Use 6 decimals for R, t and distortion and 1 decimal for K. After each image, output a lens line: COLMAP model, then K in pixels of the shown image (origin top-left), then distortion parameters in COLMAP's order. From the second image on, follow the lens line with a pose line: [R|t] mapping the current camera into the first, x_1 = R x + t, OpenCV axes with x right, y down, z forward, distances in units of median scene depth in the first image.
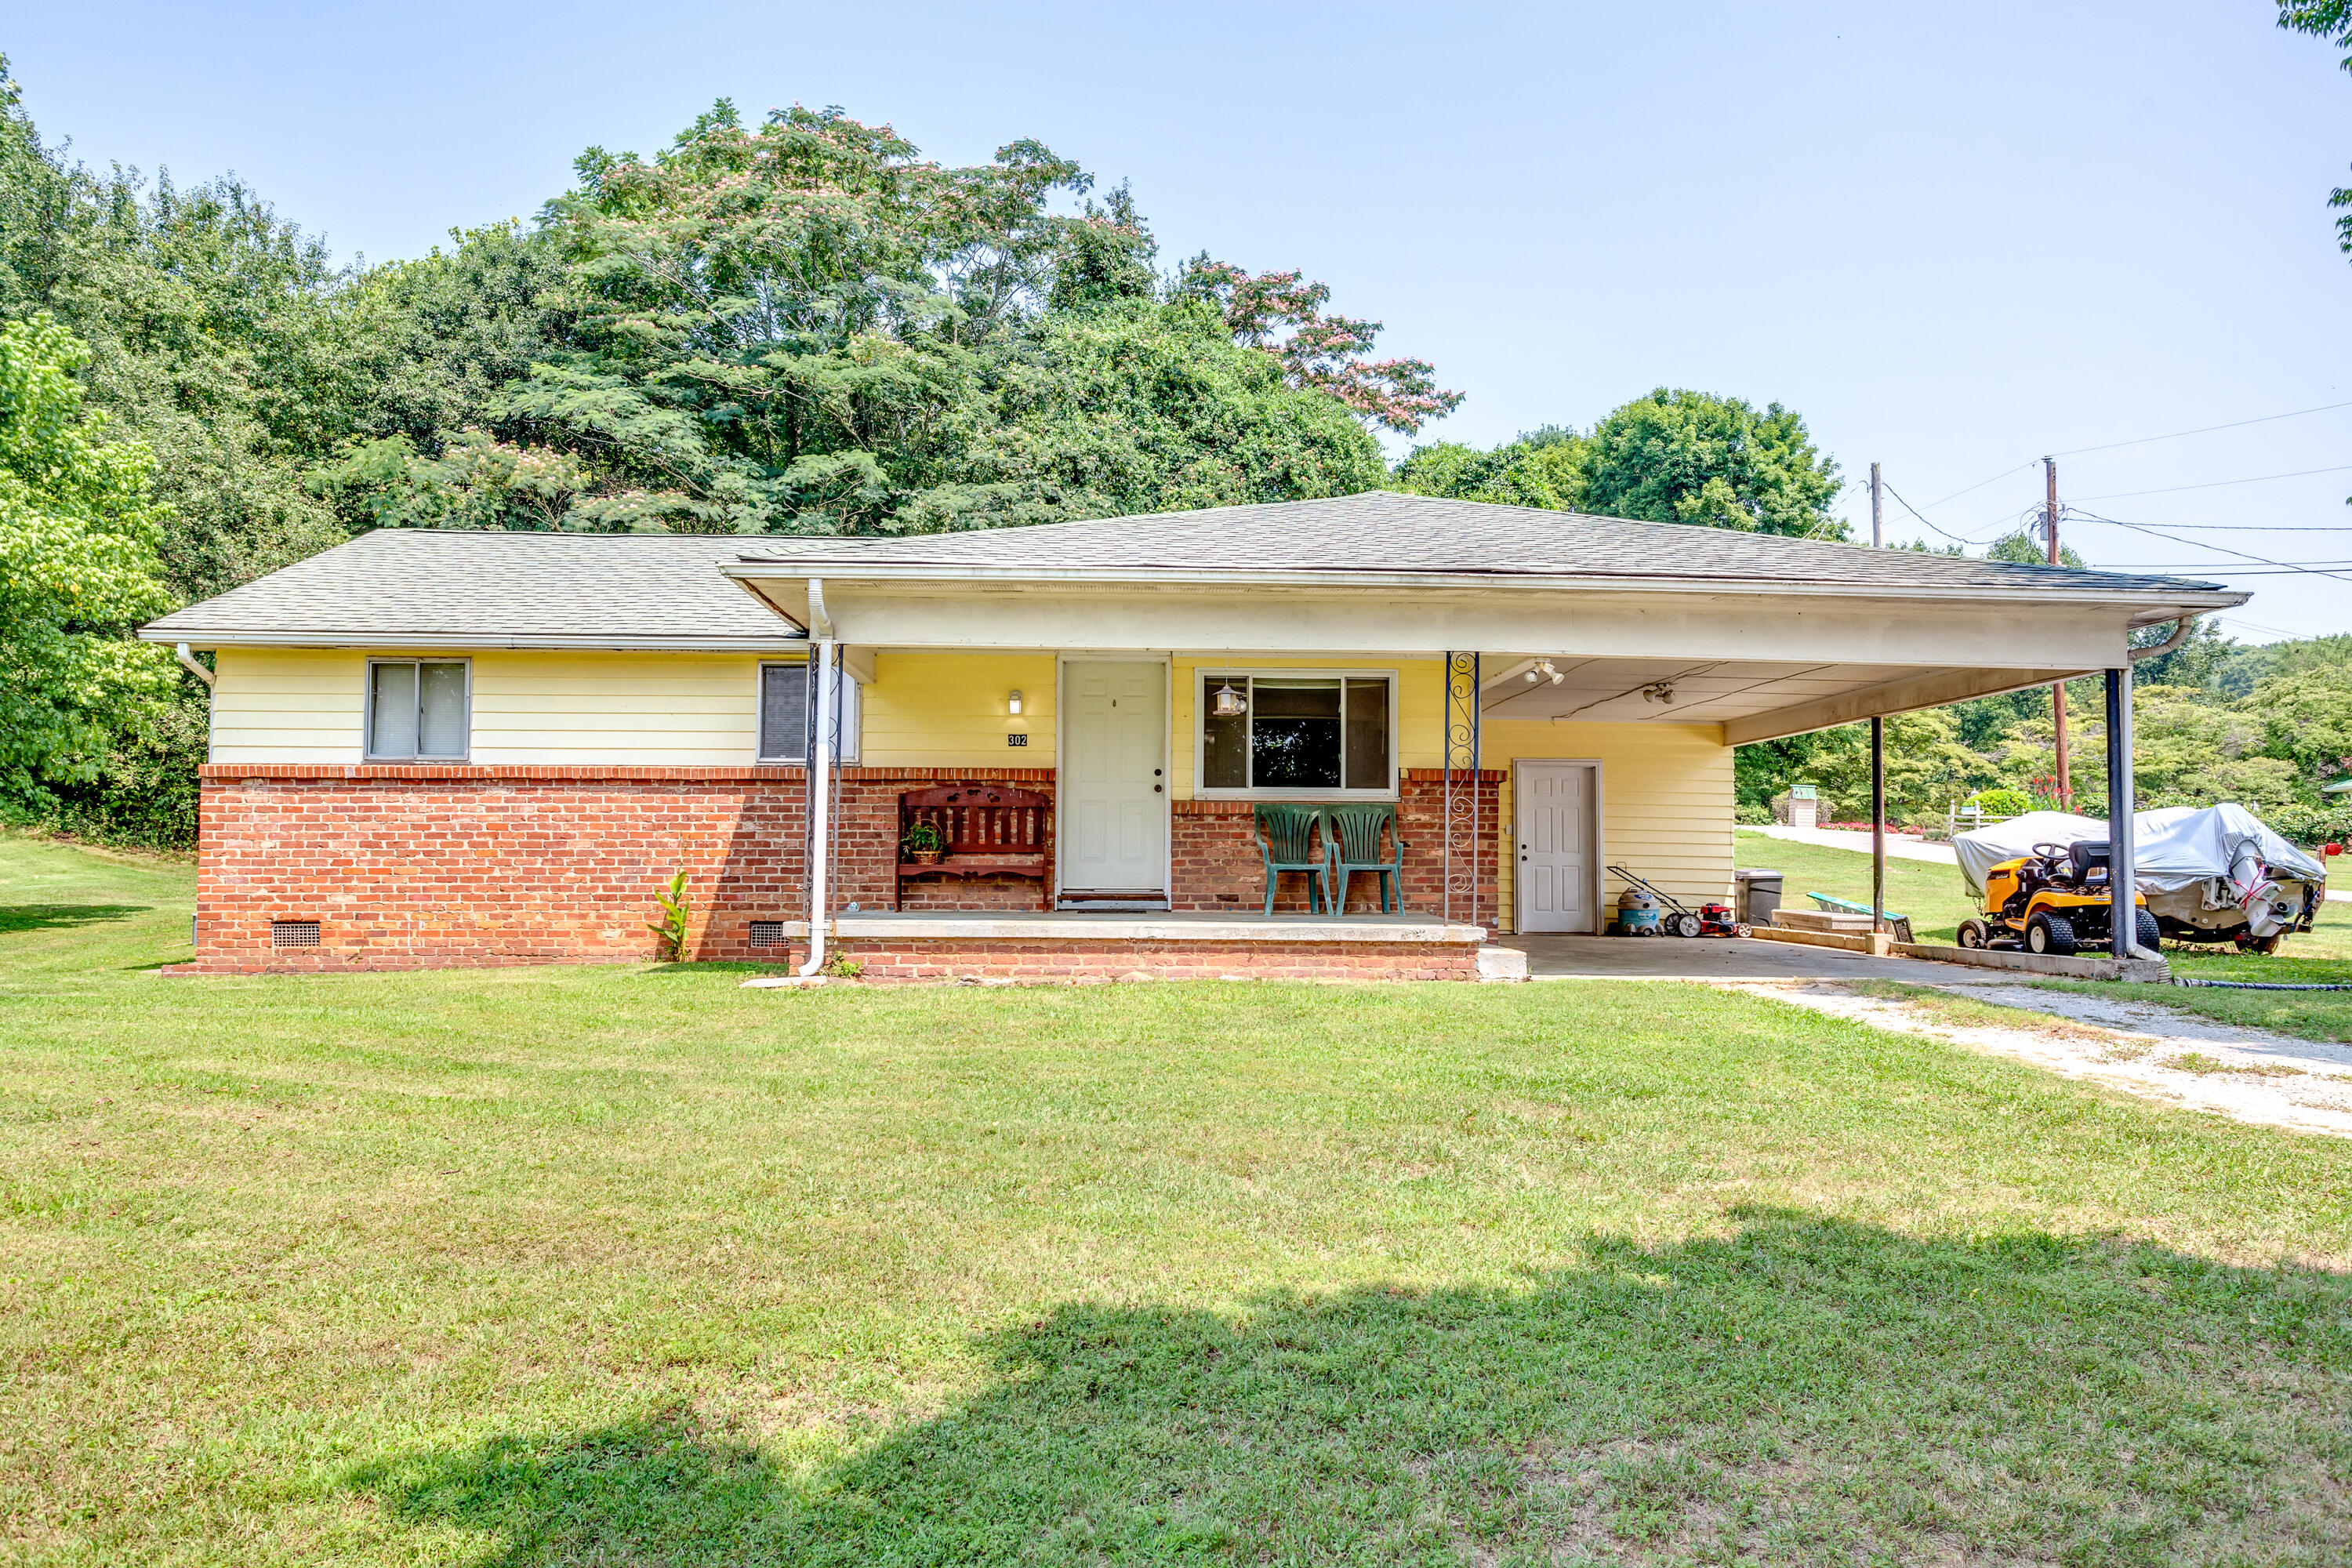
lens RADIAL K [[1627.8, 0, 1187.9], [0, 1627.8, 803.5], [0, 0, 1]] dist [-0.009690, 0.017562]
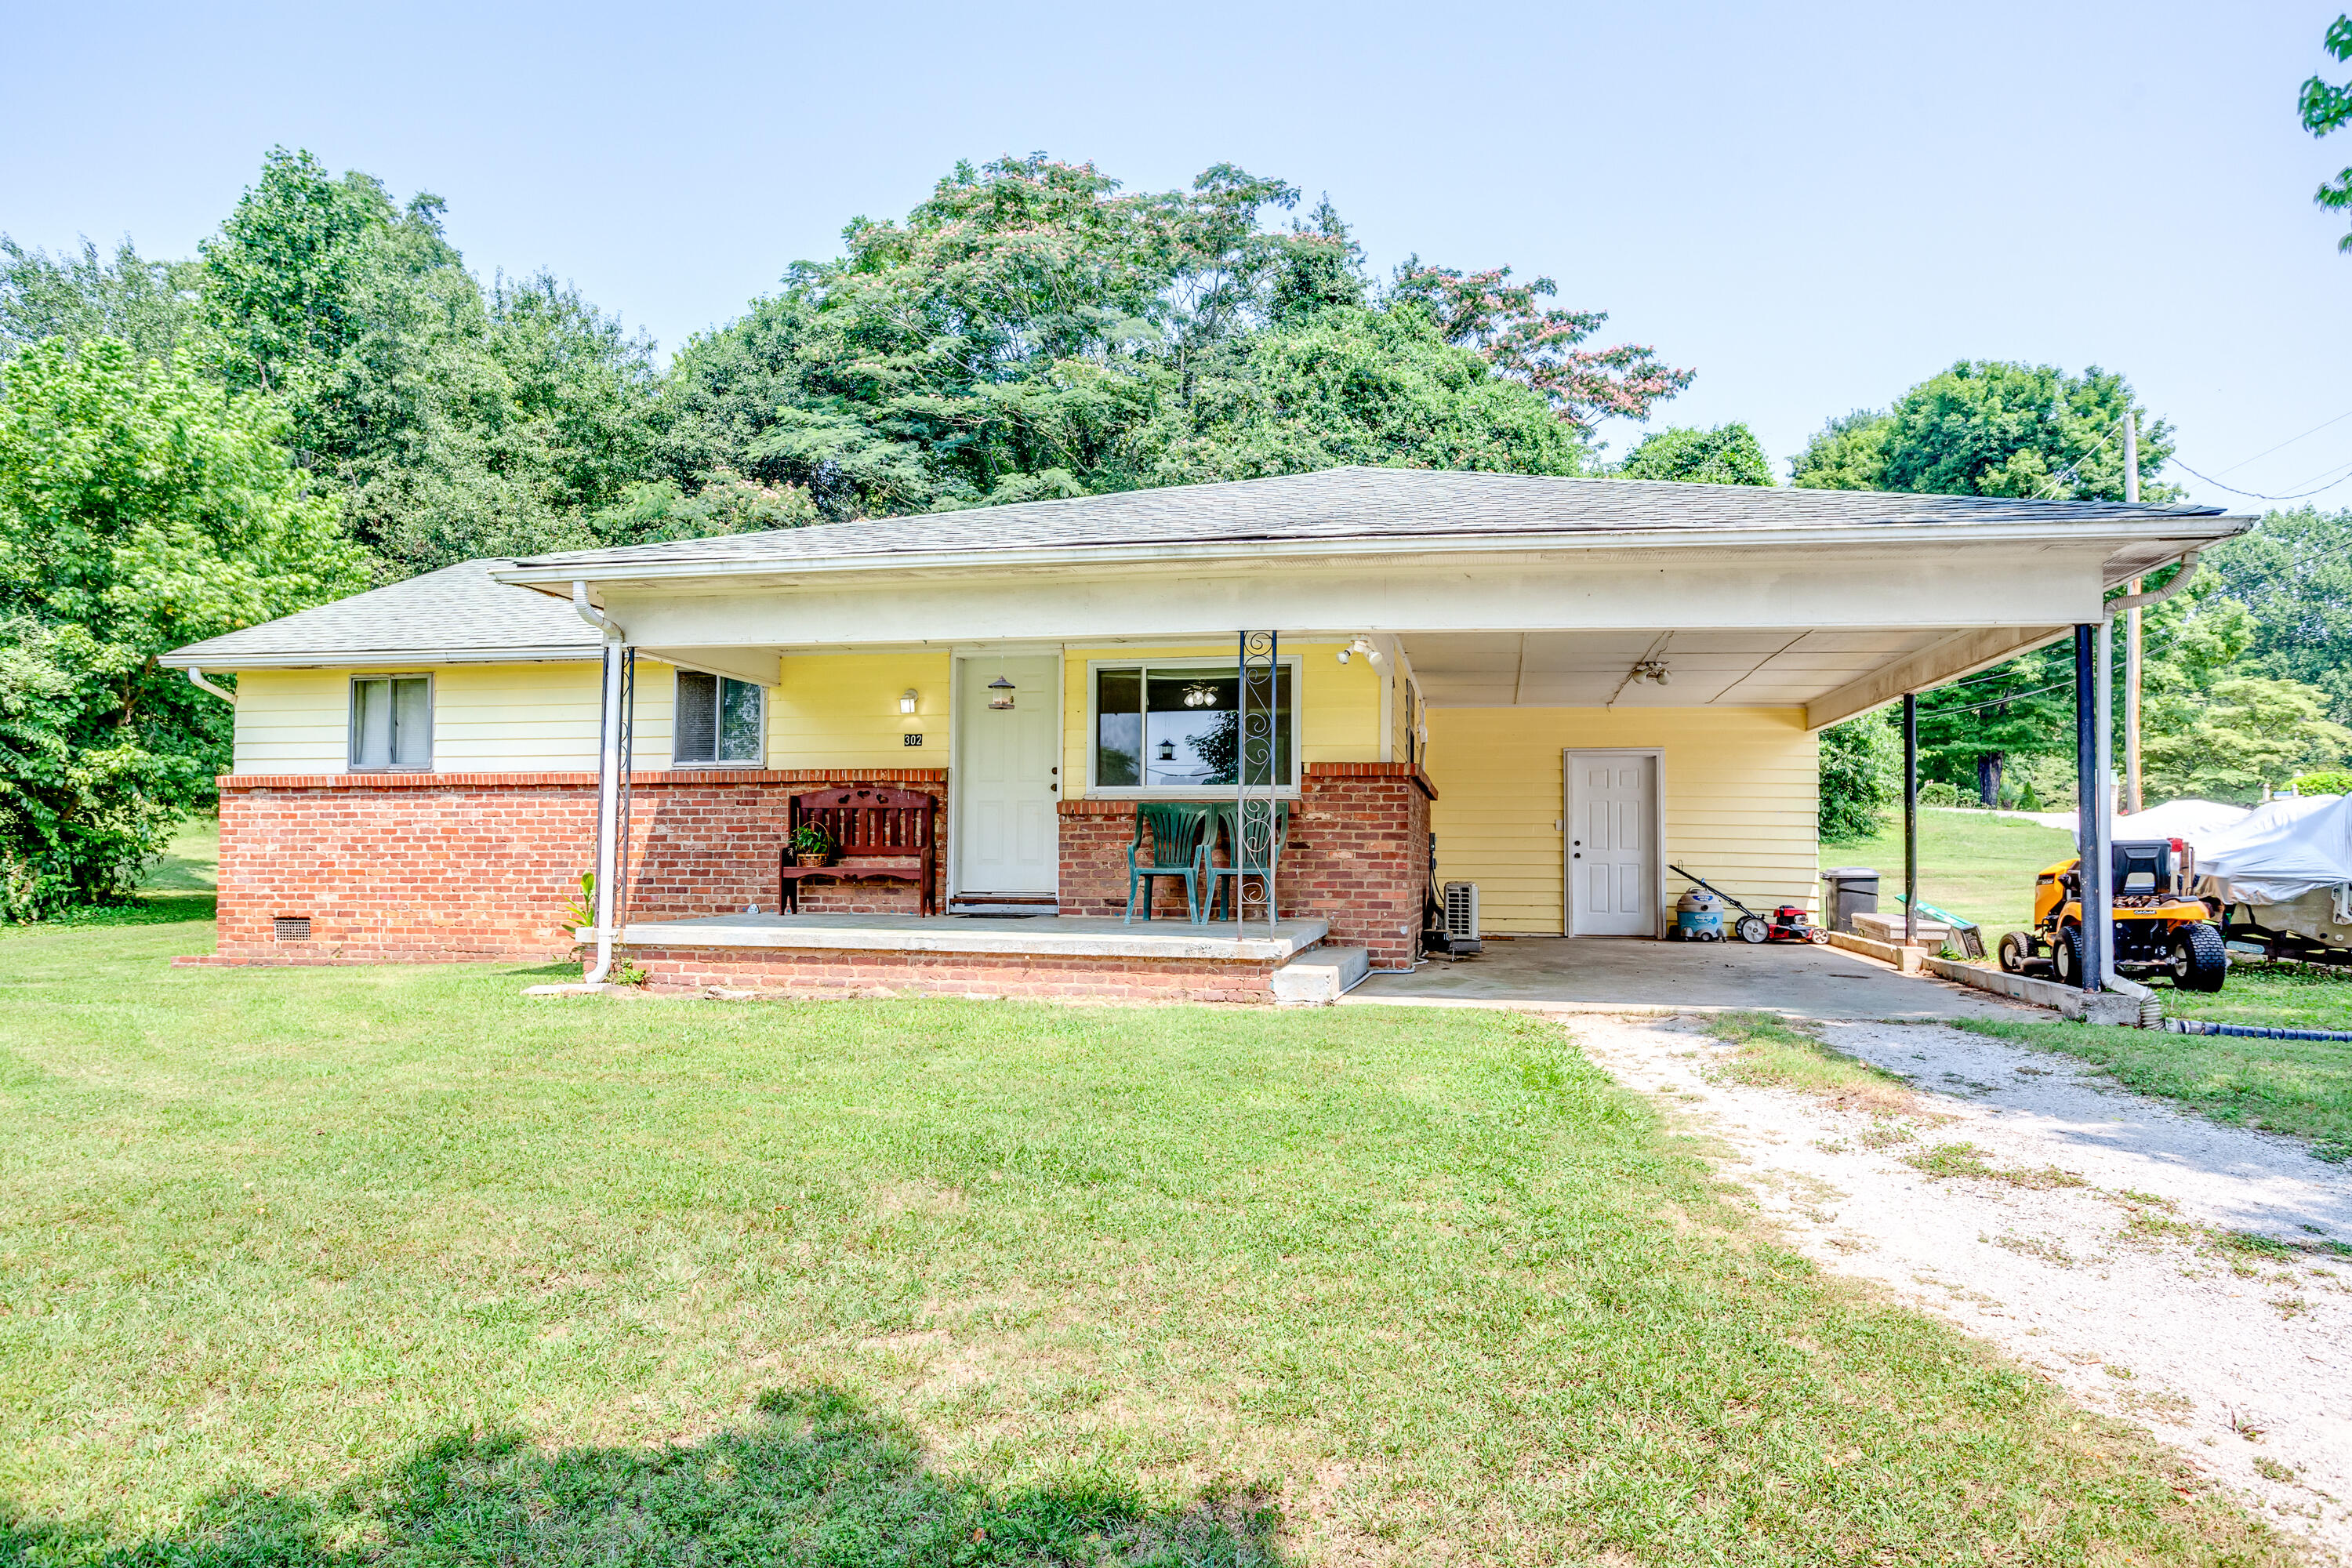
lens RADIAL K [[1489.2, 0, 1186.8], [0, 1489.2, 810.0], [0, 0, 1]] dist [-0.031630, 0.030885]
pose [[0.970684, -0.007523, -0.240240, 0.194810], [0.009930, 0.999912, 0.008809, -0.002138], [0.240152, -0.010936, 0.970674, 0.122447]]
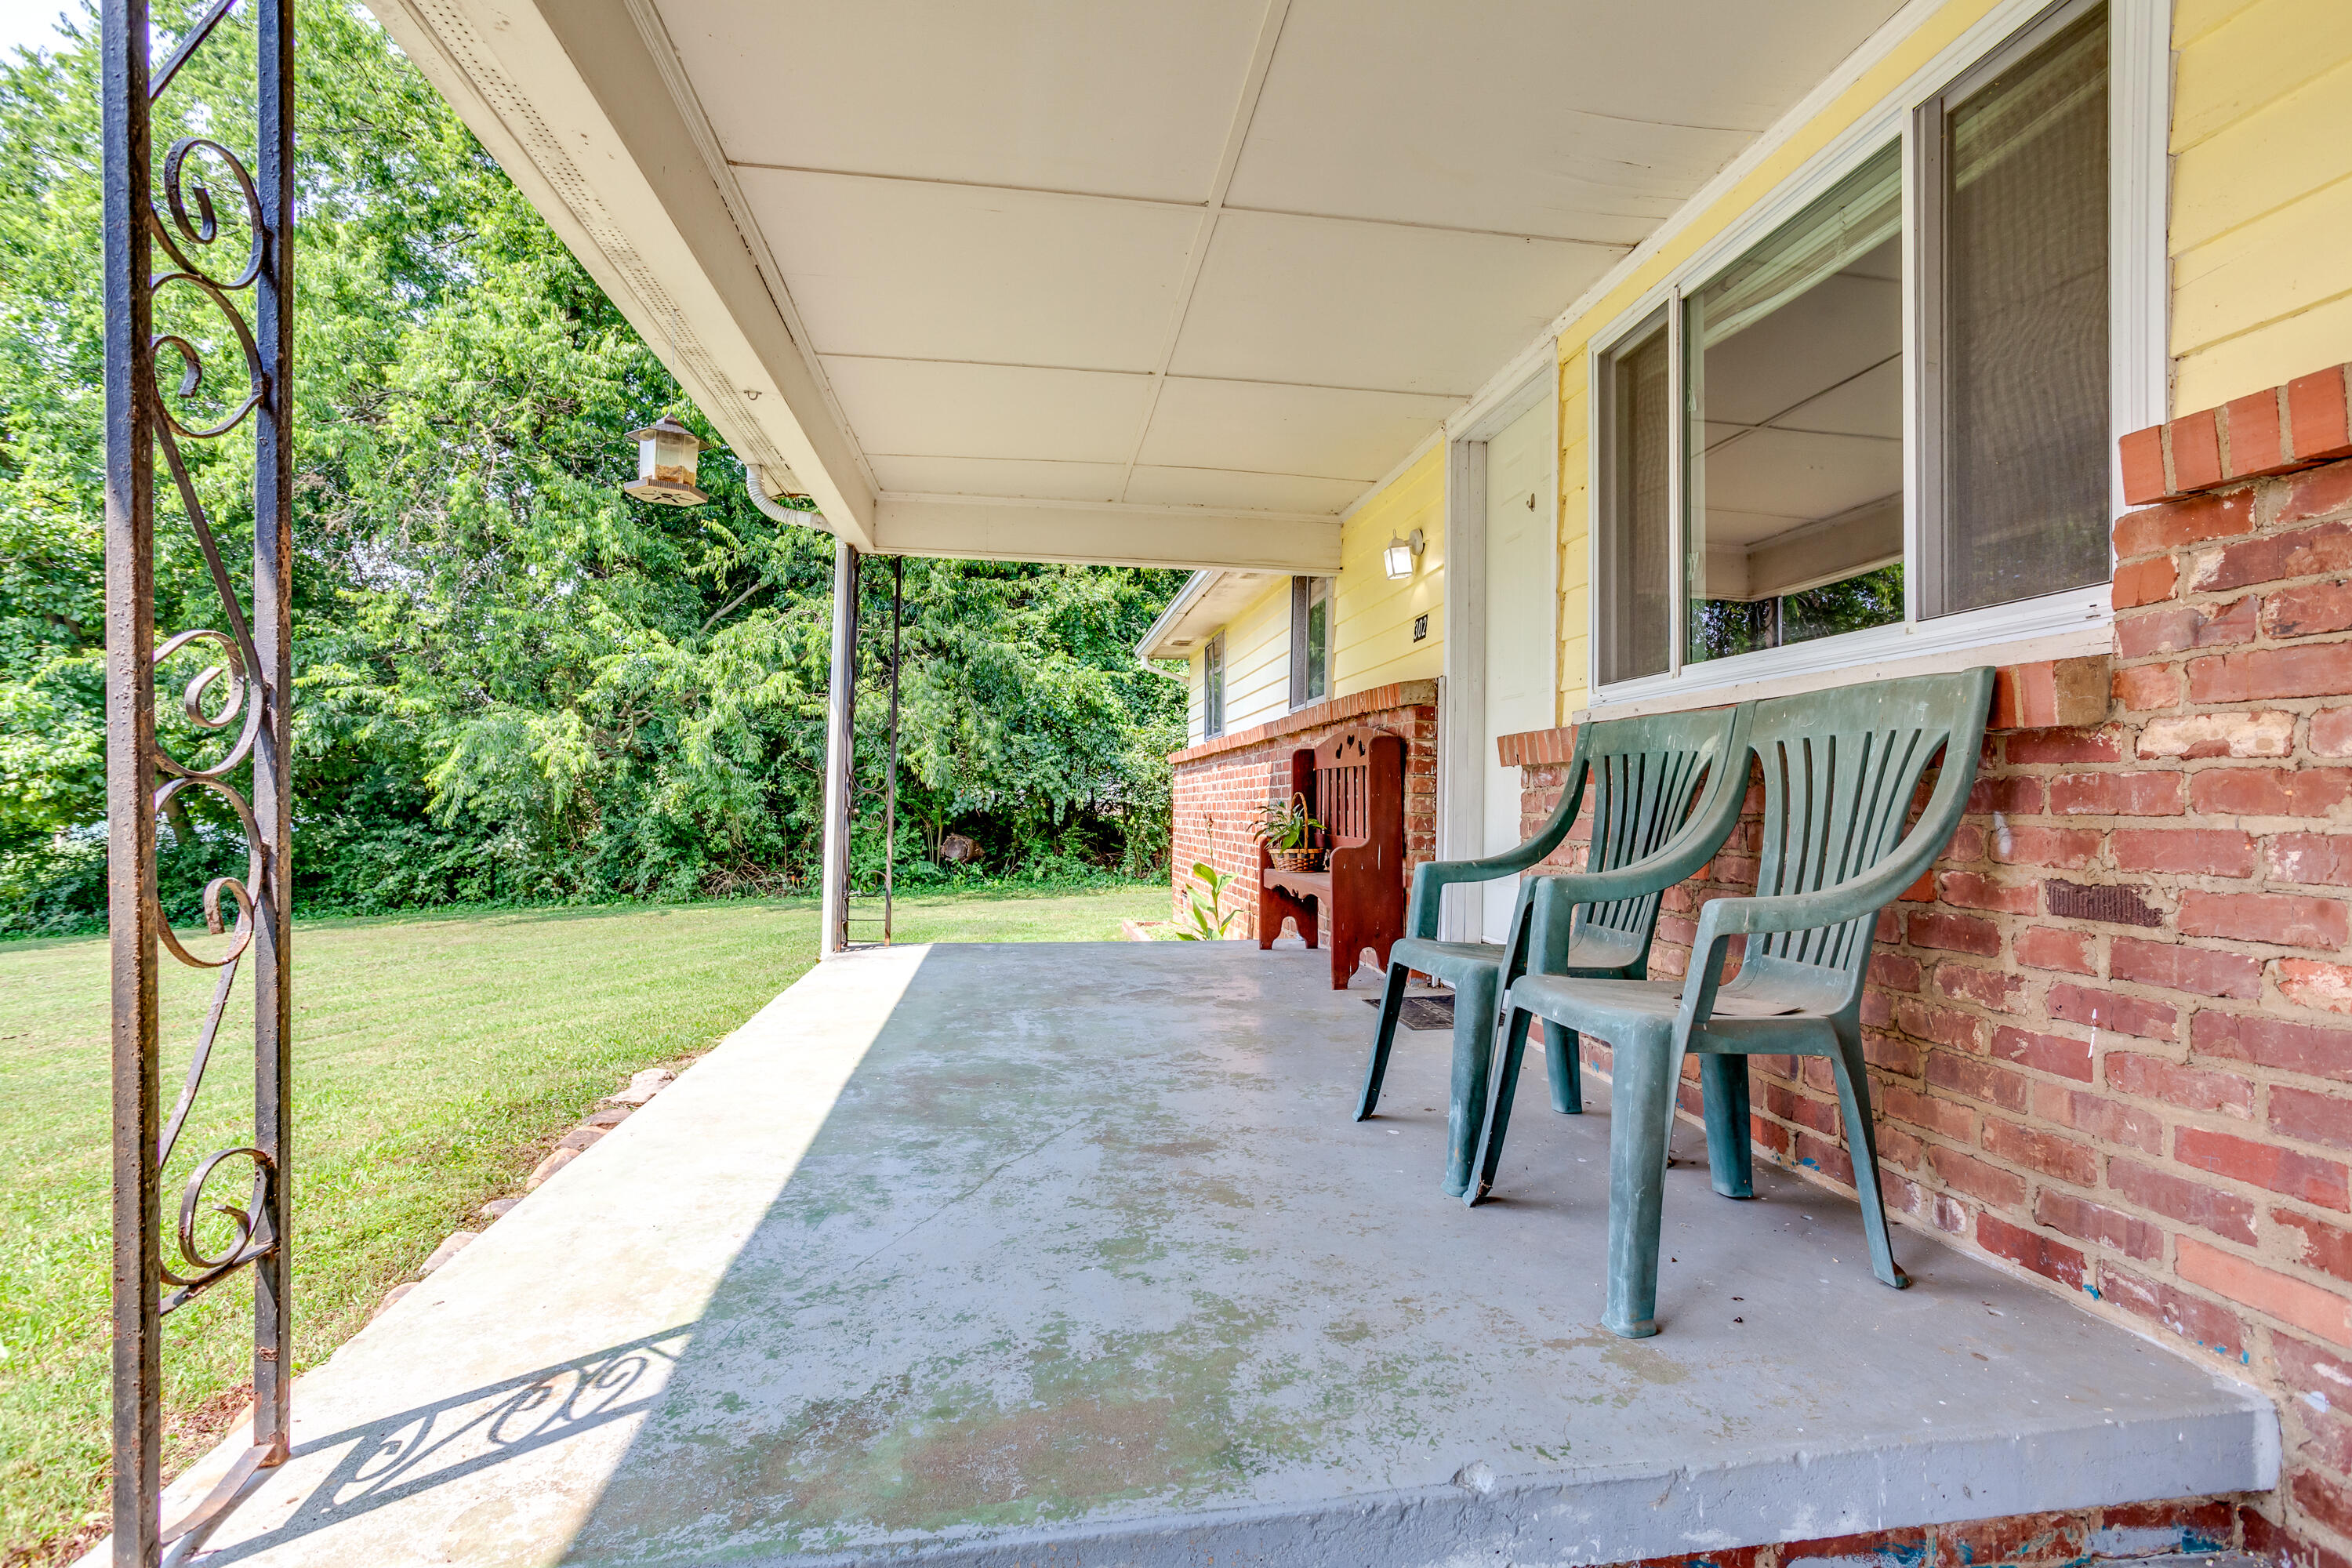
lens RADIAL K [[1167.8, 0, 1179.8], [0, 1167.8, 785.9], [0, 0, 1]] dist [0.017194, 0.001903]
pose [[0.089326, -0.017053, -0.995856, 0.174627], [0.035606, 0.999269, -0.013918, 0.008235], [0.995366, -0.034215, 0.089867, 0.643875]]
